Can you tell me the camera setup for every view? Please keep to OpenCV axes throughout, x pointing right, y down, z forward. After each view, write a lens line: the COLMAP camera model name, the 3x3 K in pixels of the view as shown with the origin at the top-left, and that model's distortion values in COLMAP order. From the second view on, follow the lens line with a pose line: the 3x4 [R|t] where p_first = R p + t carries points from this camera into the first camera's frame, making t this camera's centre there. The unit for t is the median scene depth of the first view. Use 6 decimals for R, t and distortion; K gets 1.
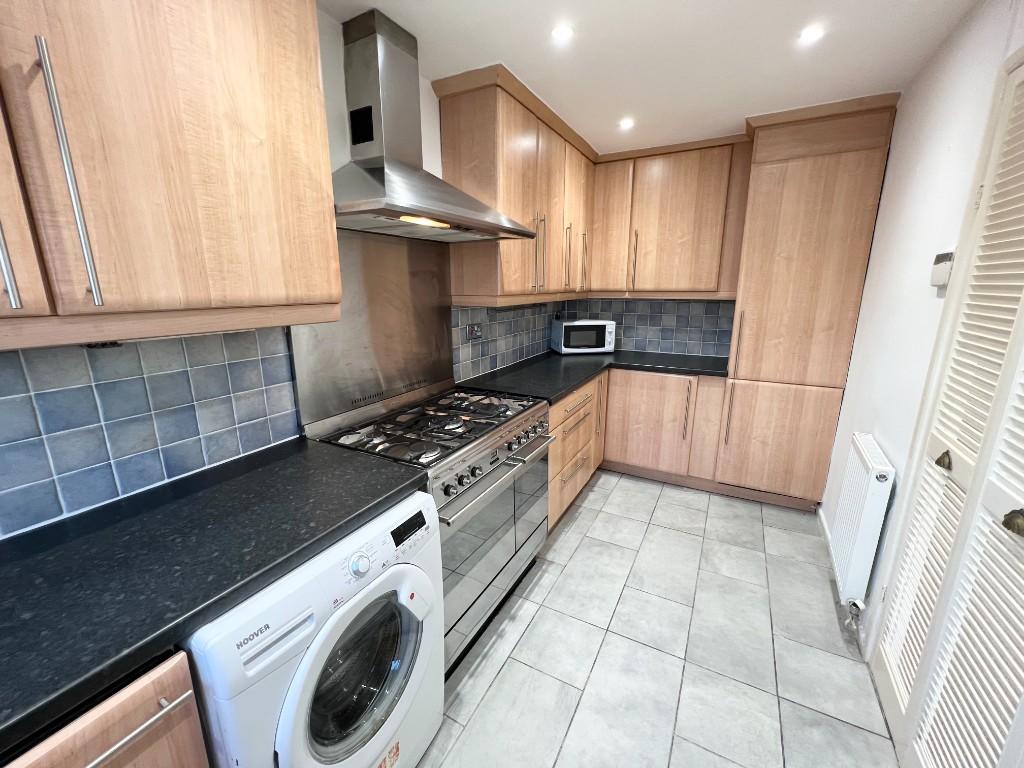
lens RADIAL K [[410.9, 0, 514.0], [0, 410.9, 379.1], [0, 0, 1]] dist [-0.002430, -0.000027]
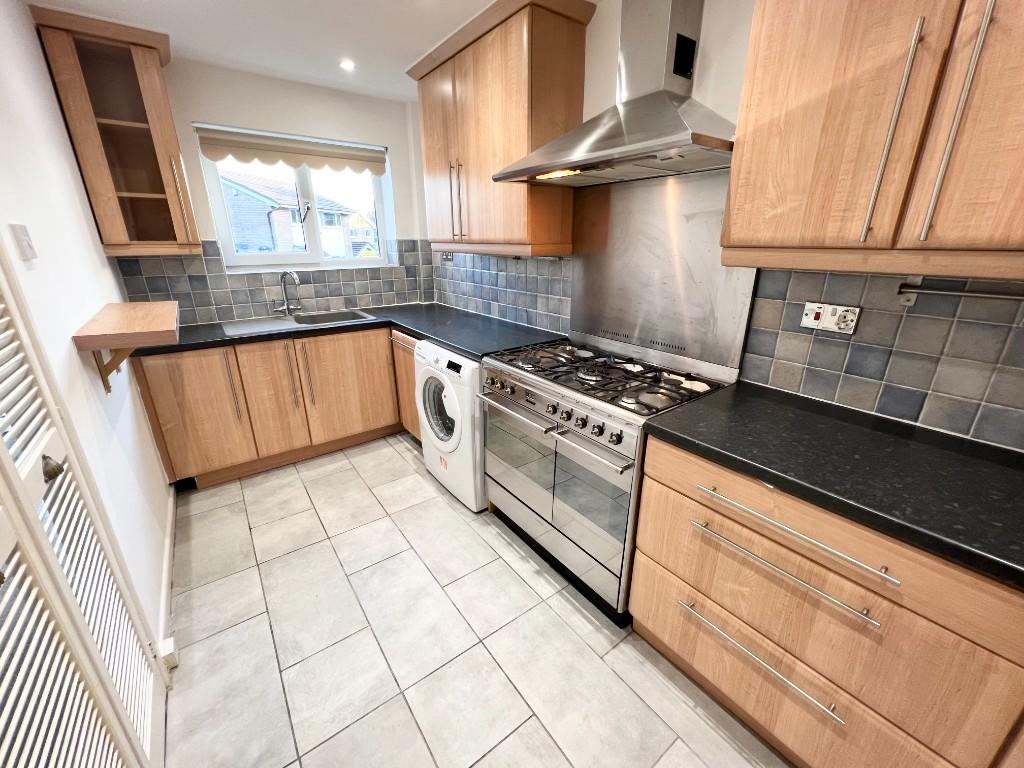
lens RADIAL K [[410.9, 0, 514.4], [0, 410.9, 386.2], [0, 0, 1]] dist [-0.002430, -0.000027]
pose [[-0.417668, 0.322536, -0.849426, 0.777002], [-0.187770, 0.884052, 0.428011, -0.263201], [0.888986, 0.338263, -0.308678, 1.165884]]
